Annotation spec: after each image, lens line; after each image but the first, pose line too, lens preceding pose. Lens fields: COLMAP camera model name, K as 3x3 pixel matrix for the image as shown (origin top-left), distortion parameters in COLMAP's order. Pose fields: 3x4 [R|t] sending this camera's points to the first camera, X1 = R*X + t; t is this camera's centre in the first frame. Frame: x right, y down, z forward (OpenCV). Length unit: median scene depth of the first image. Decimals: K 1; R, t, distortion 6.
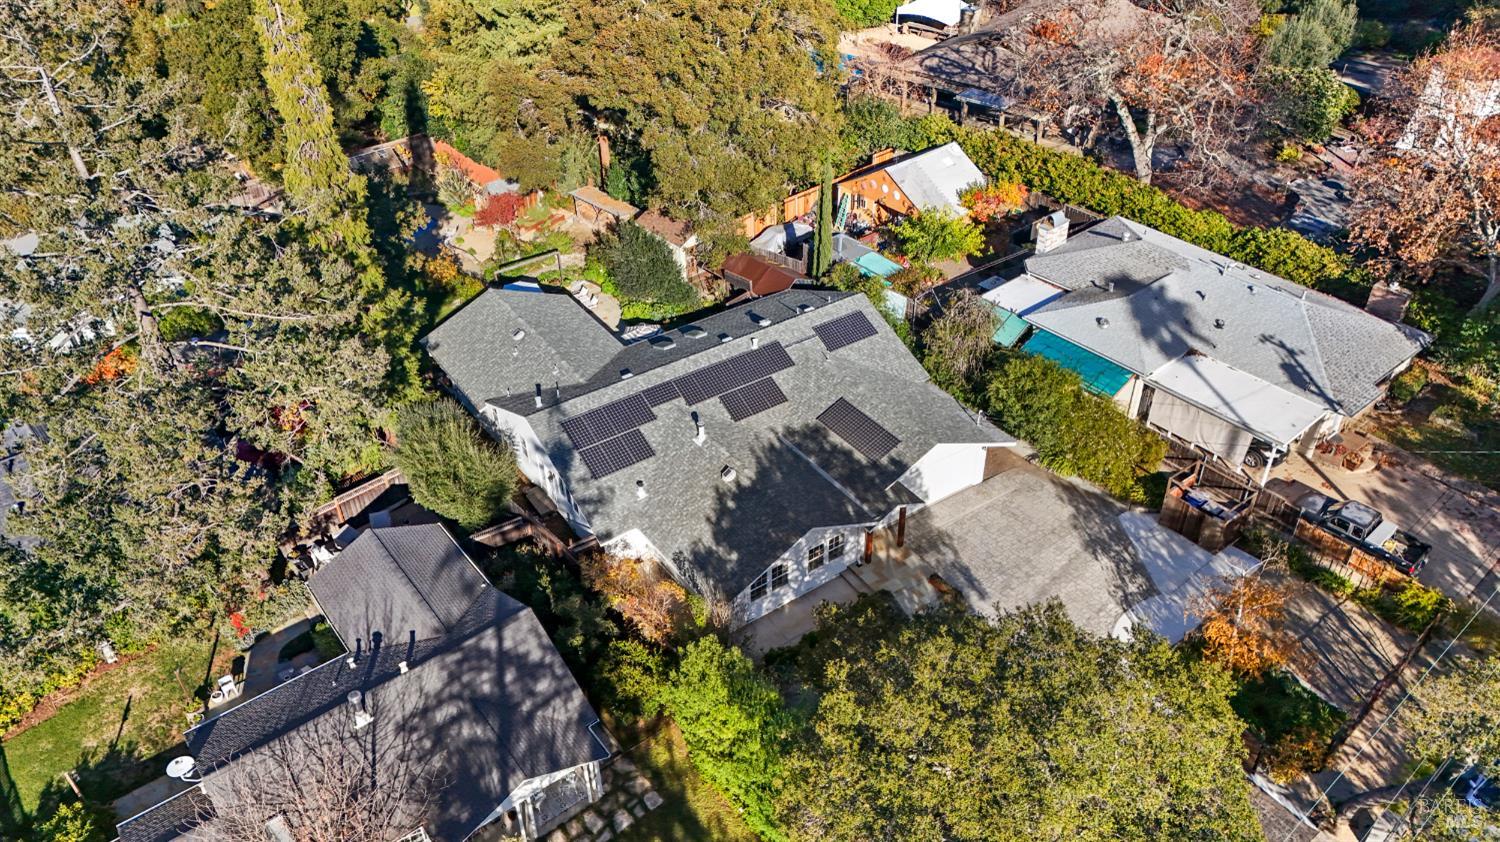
lens RADIAL K [[1097.6, 0, 760.0], [0, 1097.6, 422.1], [0, 0, 1]] dist [0.107384, -0.122555]
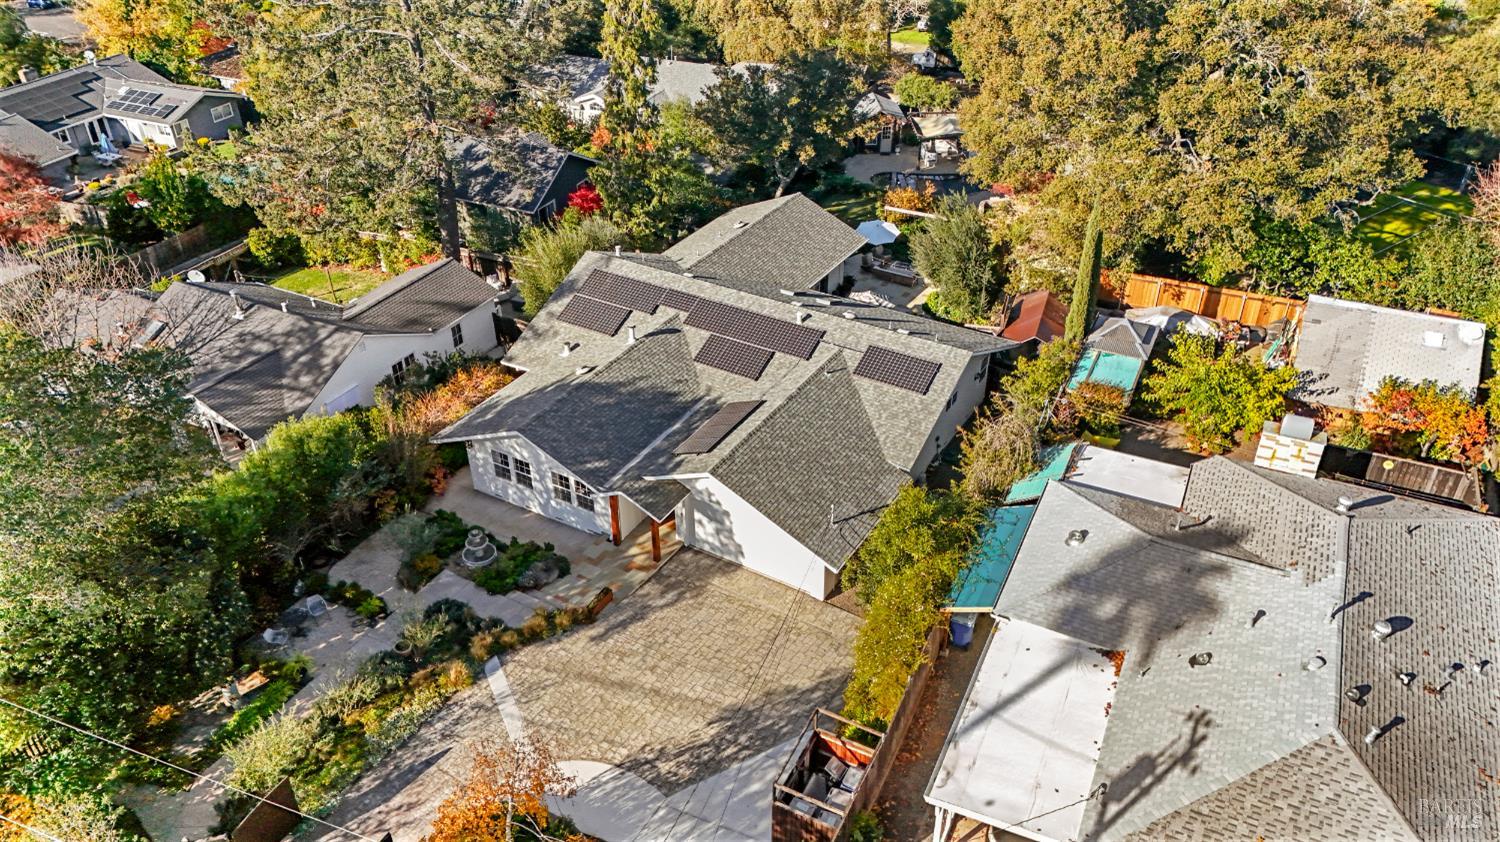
lens RADIAL K [[1097.6, 0, 760.0], [0, 1097.6, 422.1], [0, 0, 1]] dist [0.107384, -0.122555]
pose [[0.414406, 0.504214, -0.757652, 0.727870], [-0.531671, 0.809794, 0.248111, -0.217743], [0.738643, 0.300003, 0.603659, 0.514291]]
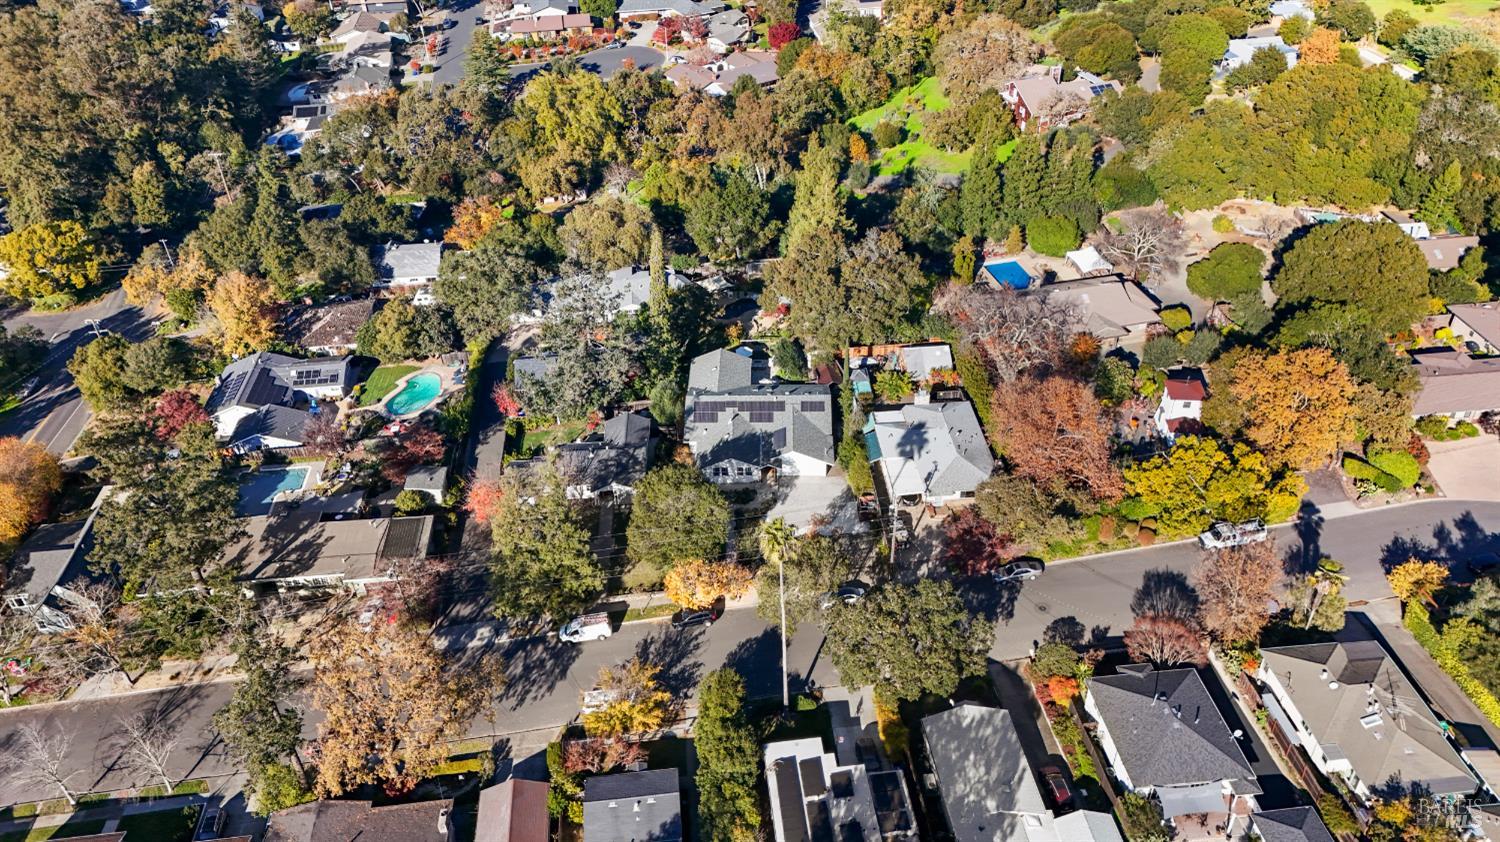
lens RADIAL K [[1097.6, 0, 760.0], [0, 1097.6, 422.1], [0, 0, 1]] dist [0.107384, -0.122555]
pose [[0.812441, 0.333258, -0.478412, 1.362007], [-0.332245, 0.938907, 0.089814, -0.265179], [0.479116, 0.085982, 0.873530, -1.456799]]
